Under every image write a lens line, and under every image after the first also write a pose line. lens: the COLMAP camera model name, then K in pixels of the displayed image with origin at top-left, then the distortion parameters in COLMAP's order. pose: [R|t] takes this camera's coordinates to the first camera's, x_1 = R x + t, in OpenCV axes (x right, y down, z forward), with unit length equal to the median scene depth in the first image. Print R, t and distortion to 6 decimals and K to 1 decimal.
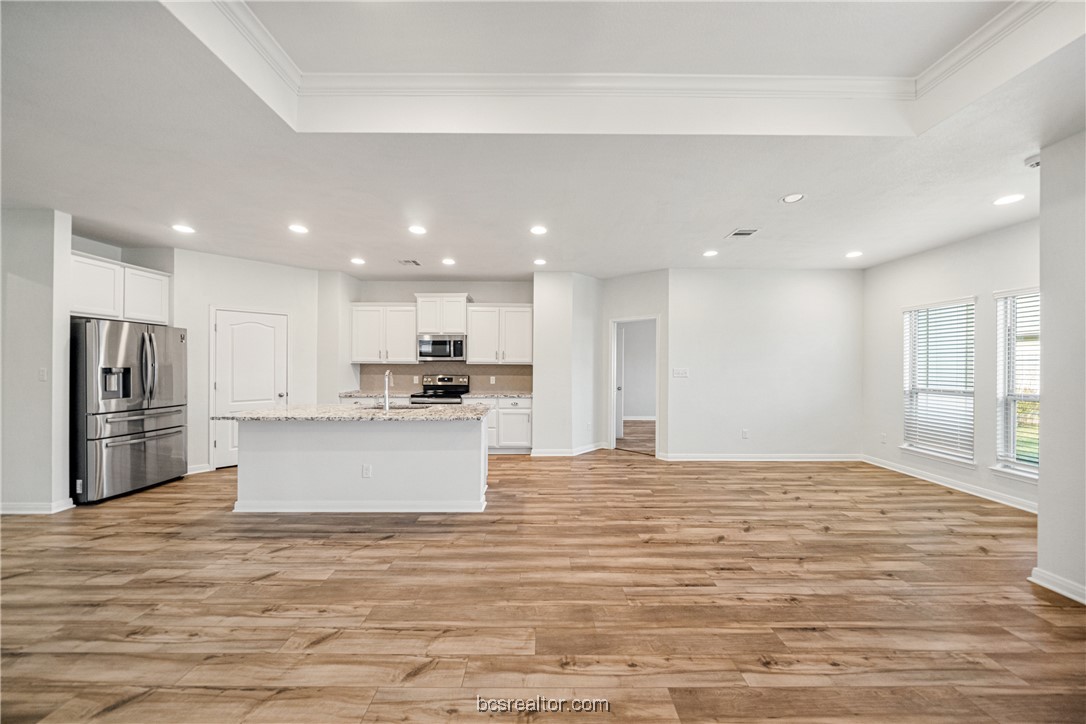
lens RADIAL K [[374.6, 0, 546.3], [0, 374.6, 365.2], [0, 0, 1]] dist [-0.006668, -0.000115]
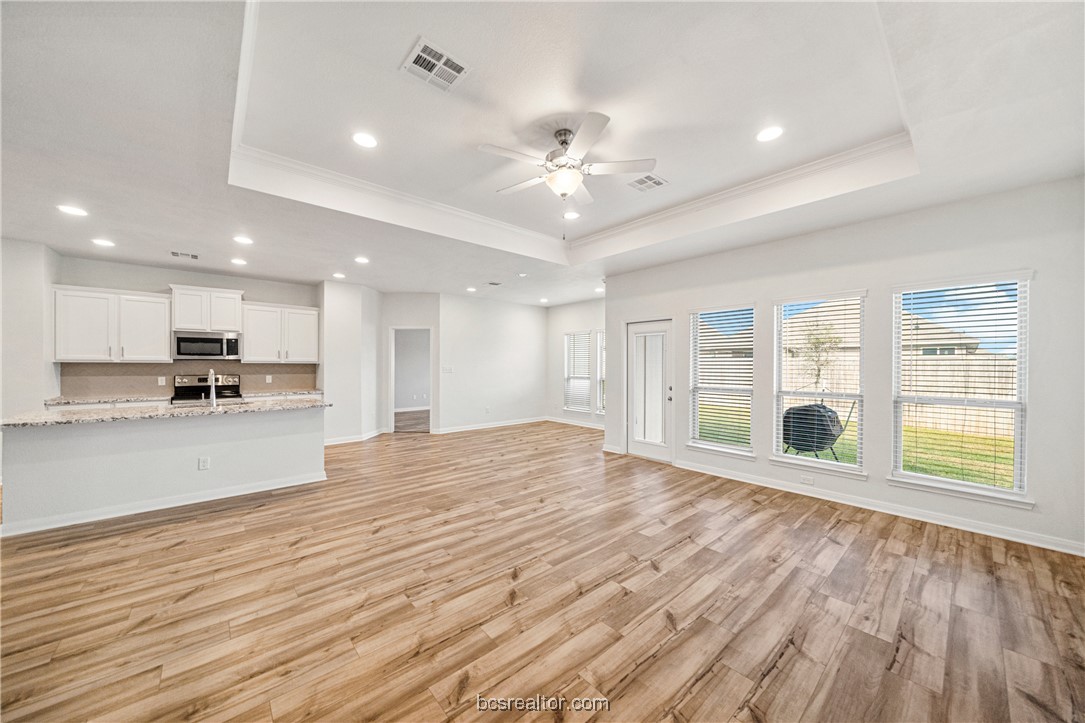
lens RADIAL K [[374.2, 0, 545.8], [0, 374.2, 364.7], [0, 0, 1]] dist [-0.006668, -0.000115]
pose [[0.752539, -0.002129, 0.658544, -0.454728], [-0.000040, 0.999995, 0.003278, -0.003472], [-0.658547, -0.002493, 0.752535, -0.457450]]
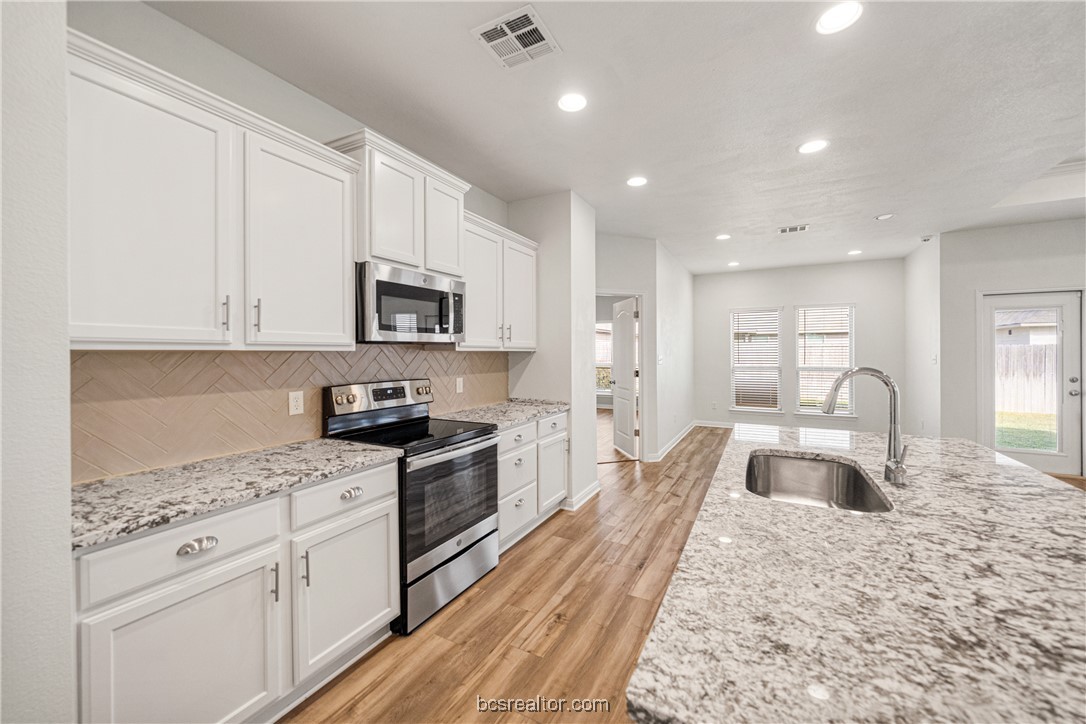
lens RADIAL K [[430.1, 0, 544.1], [0, 430.1, 354.3], [0, 0, 1]] dist [0.000307, -0.000008]
pose [[0.470578, -0.008121, 0.882321, -1.057168], [0.008775, 0.999951, 0.004523, -0.000814], [-0.882315, 0.005614, 0.470627, 1.204383]]
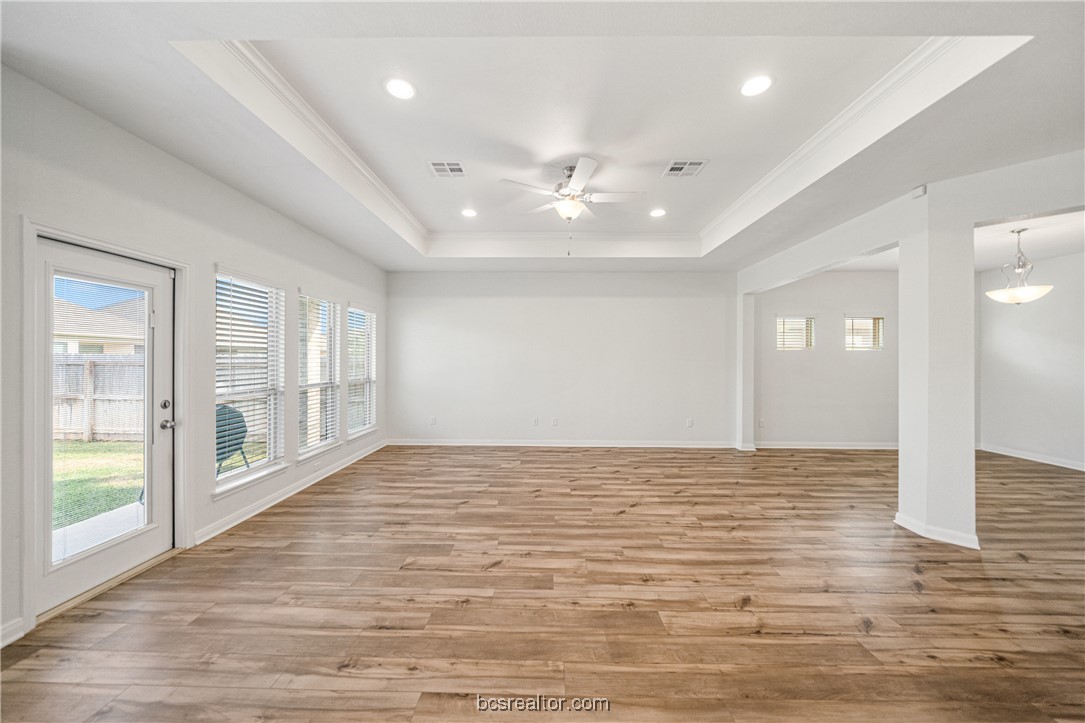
lens RADIAL K [[386.8, 0, 542.5], [0, 386.8, 361.5], [0, 0, 1]] dist [-0.000977, -0.000057]
pose [[-0.999640, -0.010671, 0.024603, 0.158597], [-0.010518, 0.999925, 0.006347, -0.000979], [-0.024669, 0.006086, -0.999677, 1.141795]]
